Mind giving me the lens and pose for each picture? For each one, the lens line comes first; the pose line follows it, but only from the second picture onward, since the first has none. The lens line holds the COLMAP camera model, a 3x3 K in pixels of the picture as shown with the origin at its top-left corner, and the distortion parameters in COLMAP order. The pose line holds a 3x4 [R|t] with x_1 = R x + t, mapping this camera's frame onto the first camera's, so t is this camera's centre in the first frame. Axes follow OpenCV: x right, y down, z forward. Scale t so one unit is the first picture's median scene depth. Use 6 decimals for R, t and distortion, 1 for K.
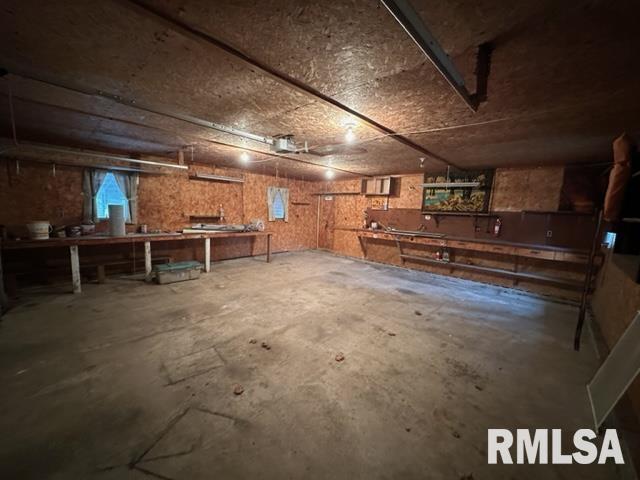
lens RADIAL K [[255.4, 0, 320.0], [0, 255.4, 240.0], [0, 0, 1]] dist [-0.000514, -0.000004]
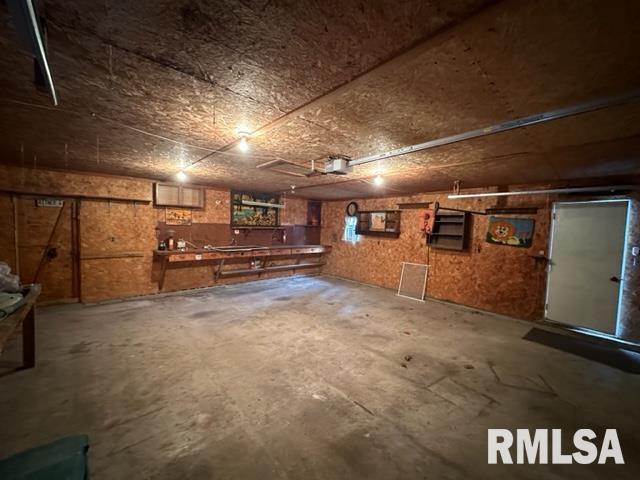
lens RADIAL K [[255.4, 0, 320.0], [0, 255.4, 240.0], [0, 0, 1]] dist [-0.000514, -0.000004]
pose [[0.083506, -0.089893, 0.992444, -0.758658], [0.096274, 0.991992, 0.081751, -0.136293], [-0.991846, 0.088720, 0.091492, 0.710904]]
